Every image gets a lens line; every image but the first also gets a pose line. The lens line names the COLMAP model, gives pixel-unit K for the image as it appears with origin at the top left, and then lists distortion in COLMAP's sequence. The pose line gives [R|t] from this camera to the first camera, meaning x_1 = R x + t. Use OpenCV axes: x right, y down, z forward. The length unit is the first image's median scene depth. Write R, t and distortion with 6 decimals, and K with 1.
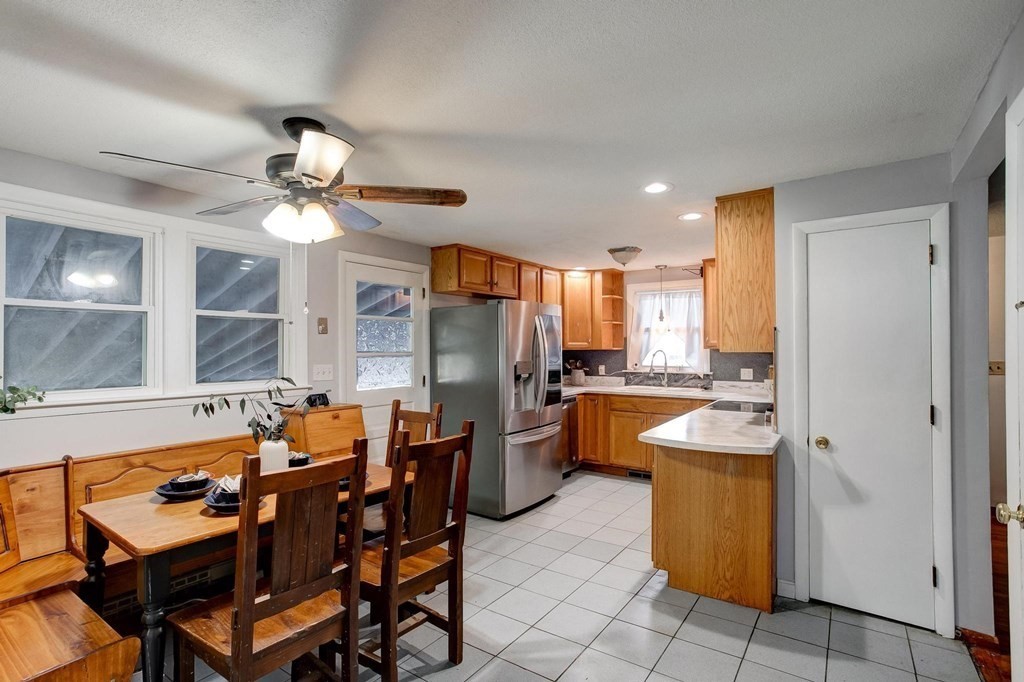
lens RADIAL K [[507.6, 0, 532.6], [0, 507.6, 341.6], [0, 0, 1]] dist [-0.044669, 0.023624]
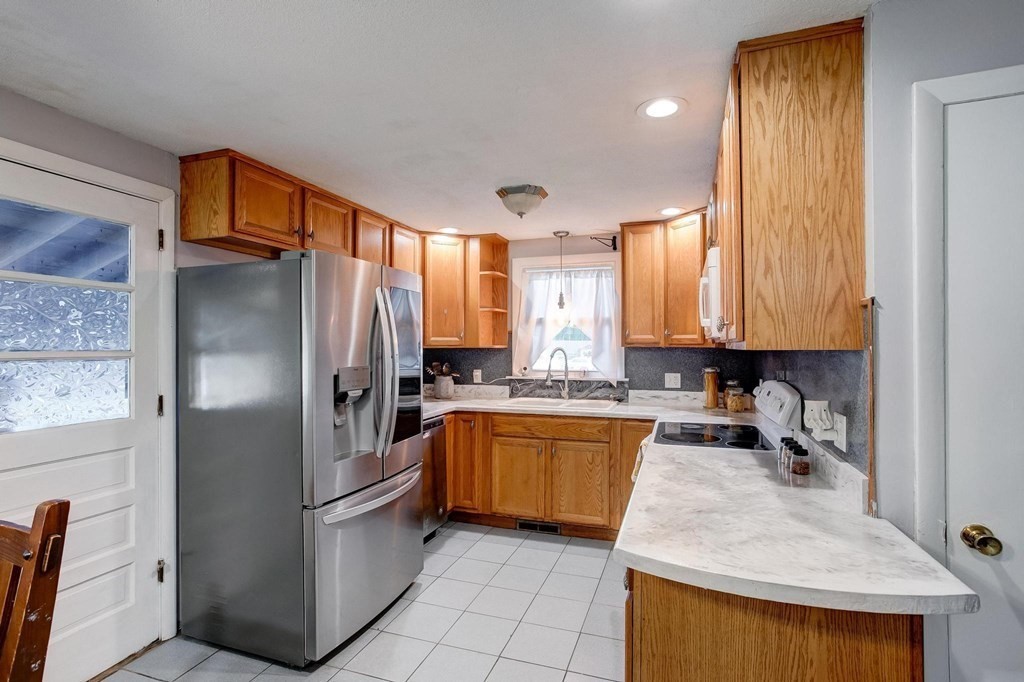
lens RADIAL K [[507.6, 0, 507.3], [0, 507.6, 343.9], [0, 0, 1]] dist [-0.044669, 0.023624]
pose [[0.973901, 0.003256, 0.226950, 0.015666], [-0.004273, 0.999983, 0.003989, 0.007994], [-0.226933, -0.004854, 0.973898, 0.330814]]
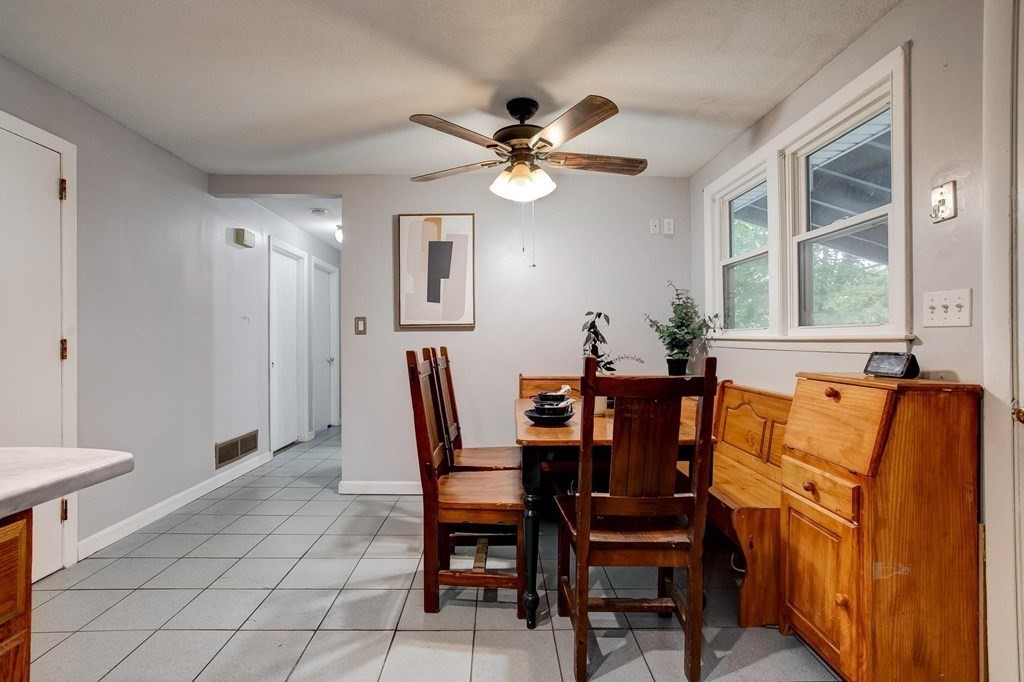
lens RADIAL K [[507.6, 0, 501.5], [0, 507.6, 340.3], [0, 0, 1]] dist [-0.044669, 0.023624]
pose [[-0.847443, 0.001276, -0.530885, 0.092738], [0.008927, 0.999890, -0.011846, 0.058644], [0.530812, -0.014778, -0.847361, 0.748001]]
